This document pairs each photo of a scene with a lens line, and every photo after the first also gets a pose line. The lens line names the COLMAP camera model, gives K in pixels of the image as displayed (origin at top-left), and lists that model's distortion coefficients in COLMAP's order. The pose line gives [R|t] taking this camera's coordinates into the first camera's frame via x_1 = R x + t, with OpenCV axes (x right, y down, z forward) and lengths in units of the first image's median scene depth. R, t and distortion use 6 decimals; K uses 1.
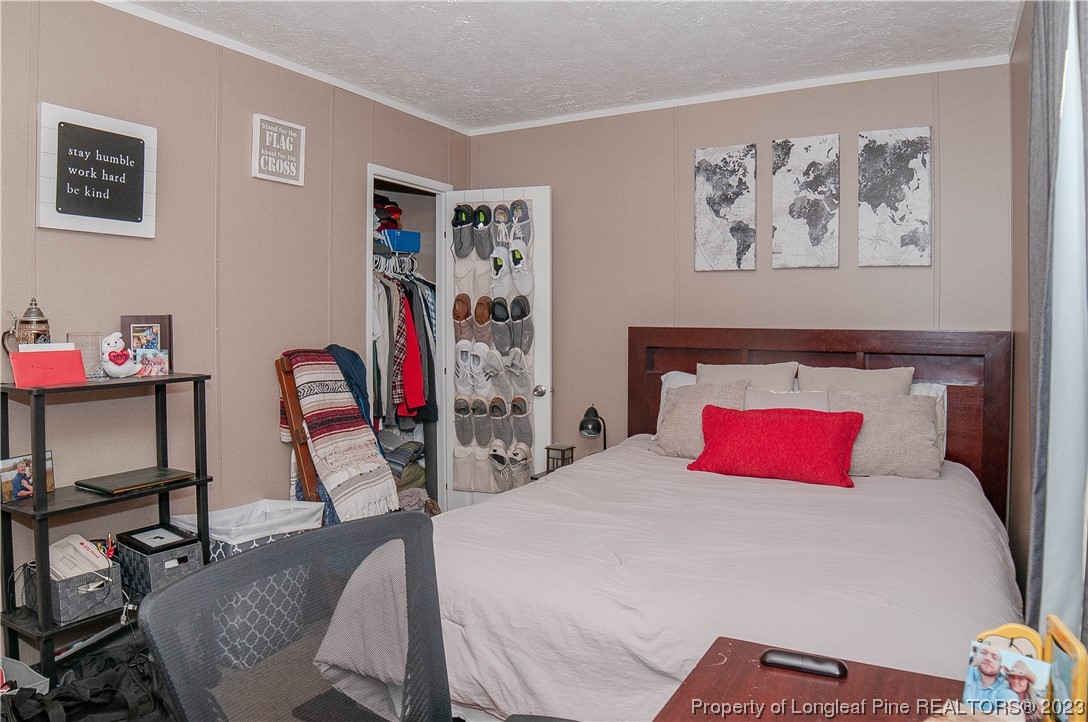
lens RADIAL K [[726.6, 0, 546.9], [0, 726.6, 329.0], [0, 0, 1]] dist [-0.087620, 0.001008]
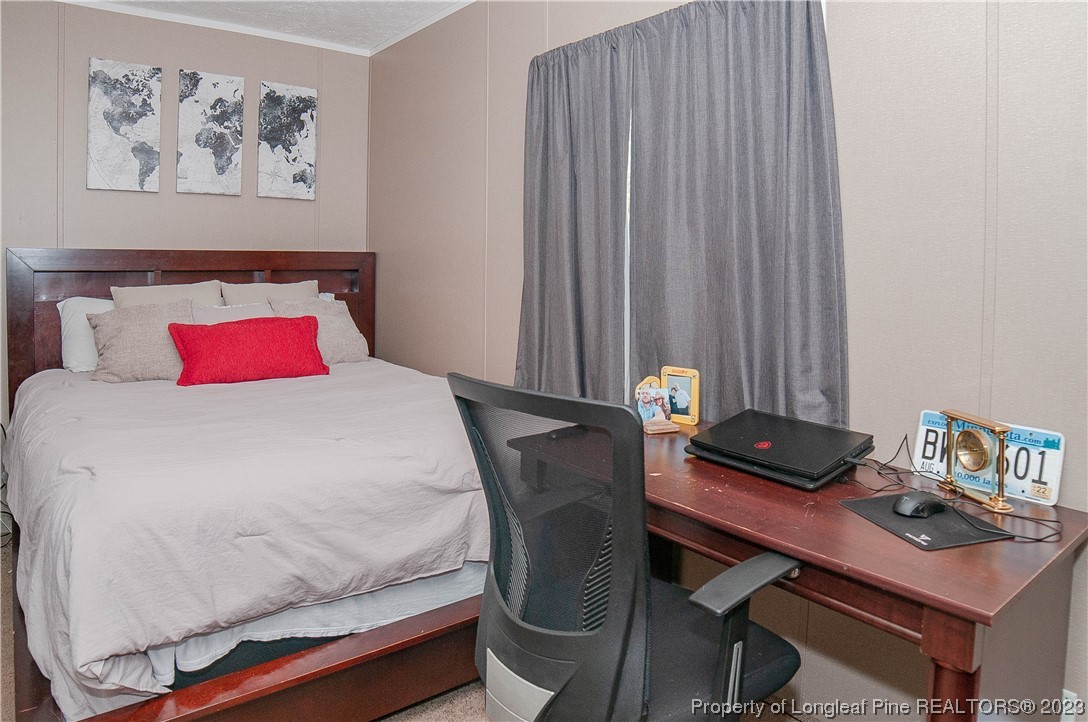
lens RADIAL K [[692.4, 0, 545.2], [0, 692.4, 291.5], [0, 0, 1]] dist [-0.115582, 0.051005]
pose [[0.371962, -0.044261, 0.927192, -0.409222], [0.008526, 0.998983, 0.044268, 0.021616], [-0.928209, -0.008561, 0.371961, 0.150650]]
